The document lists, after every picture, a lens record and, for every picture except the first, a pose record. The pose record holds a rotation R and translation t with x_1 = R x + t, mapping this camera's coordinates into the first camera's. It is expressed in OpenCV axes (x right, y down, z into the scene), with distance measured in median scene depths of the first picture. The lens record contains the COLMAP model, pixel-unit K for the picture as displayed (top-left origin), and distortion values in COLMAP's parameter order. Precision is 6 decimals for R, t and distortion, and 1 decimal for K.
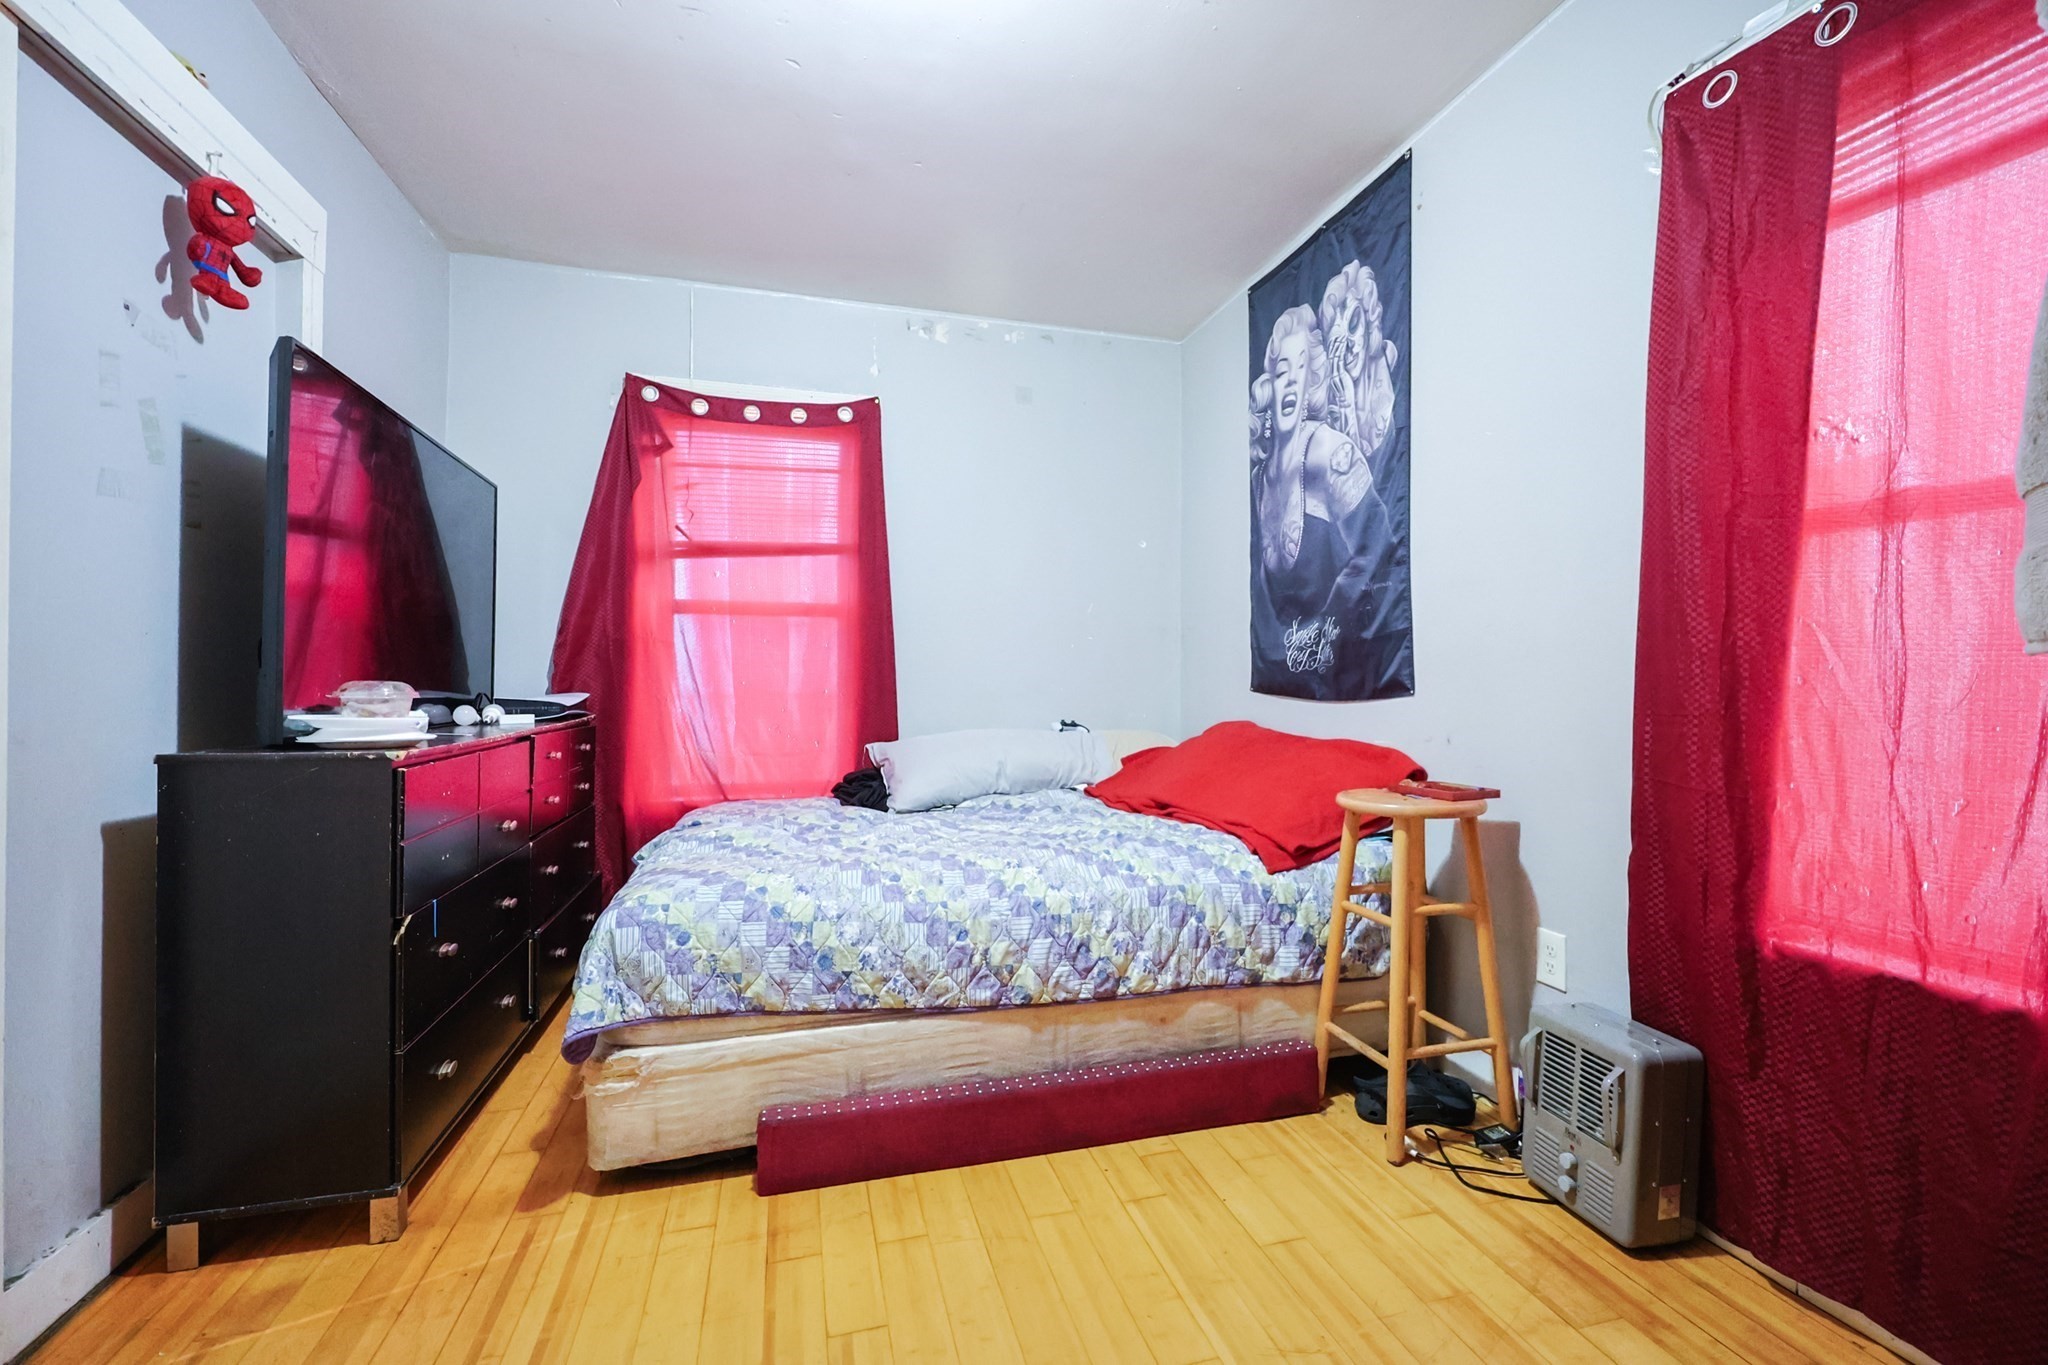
lens RADIAL K [[864.7, 0, 1040.8], [0, 864.7, 690.5], [0, 0, 1]] dist [0.000384, 0.000222]
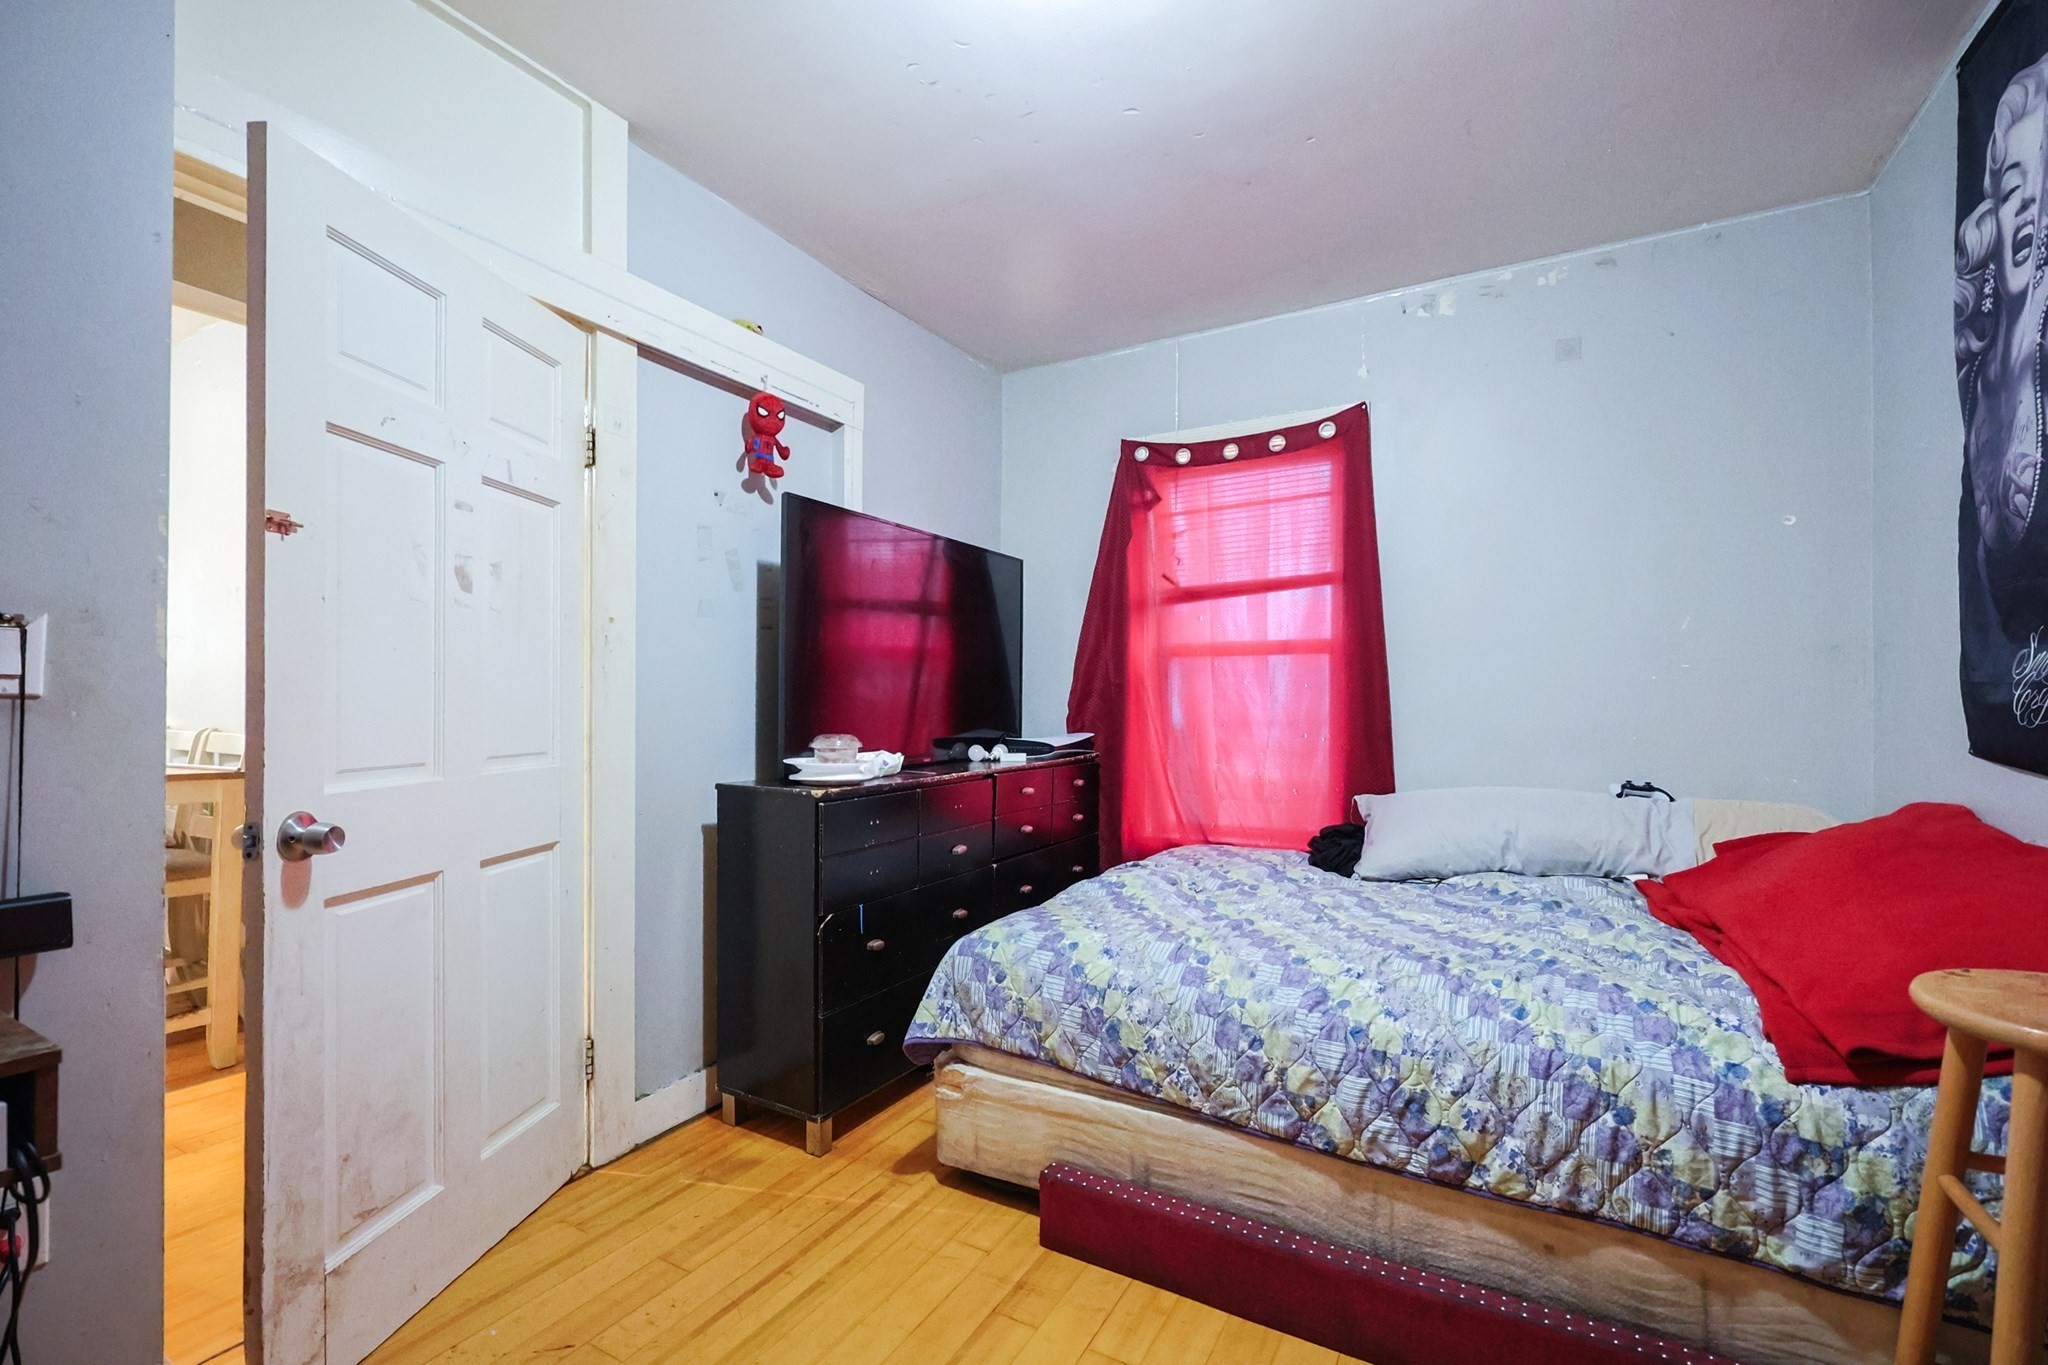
lens RADIAL K [[879.1, 0, 1033.3], [0, 879.1, 705.9], [0, 0, 1]] dist [-0.002517, 0.000046]
pose [[0.700011, 0.000890, -0.714131, 0.330946], [-0.003373, 0.999992, -0.002060, -0.042171], [0.714124, 0.003851, 0.700009, 0.209731]]
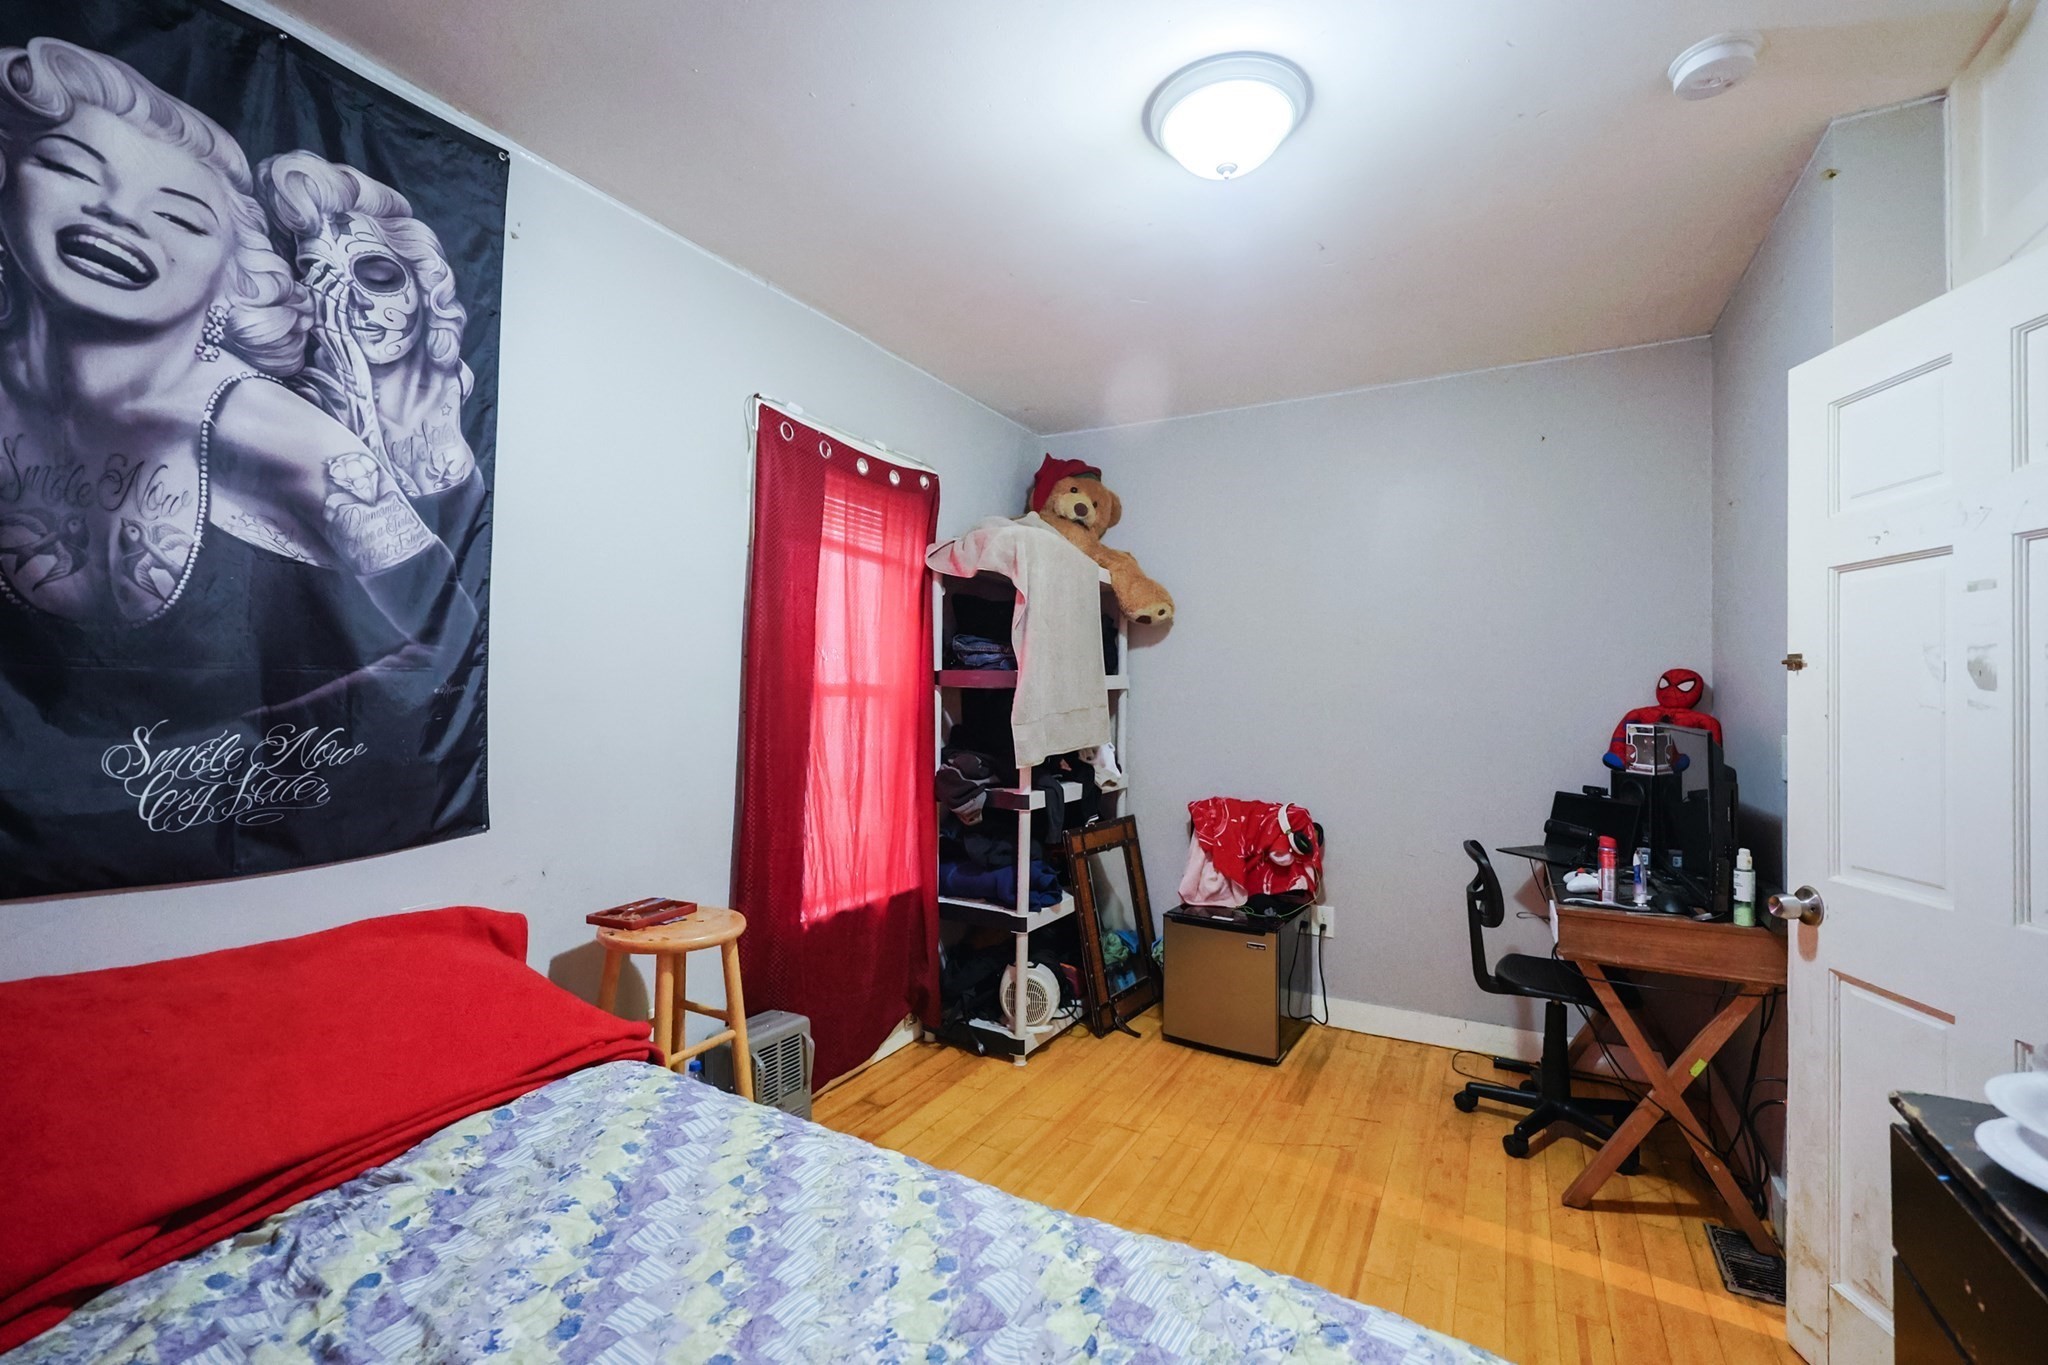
lens RADIAL K [[877.9, 0, 1021.8], [0, 877.9, 708.4], [0, 0, 1]] dist [0.001072, 0.000263]
pose [[-0.702394, -0.019538, 0.711520, -0.537529], [-0.004188, 0.999719, 0.023318, -0.140962], [-0.711776, 0.013398, -0.702279, 1.334347]]
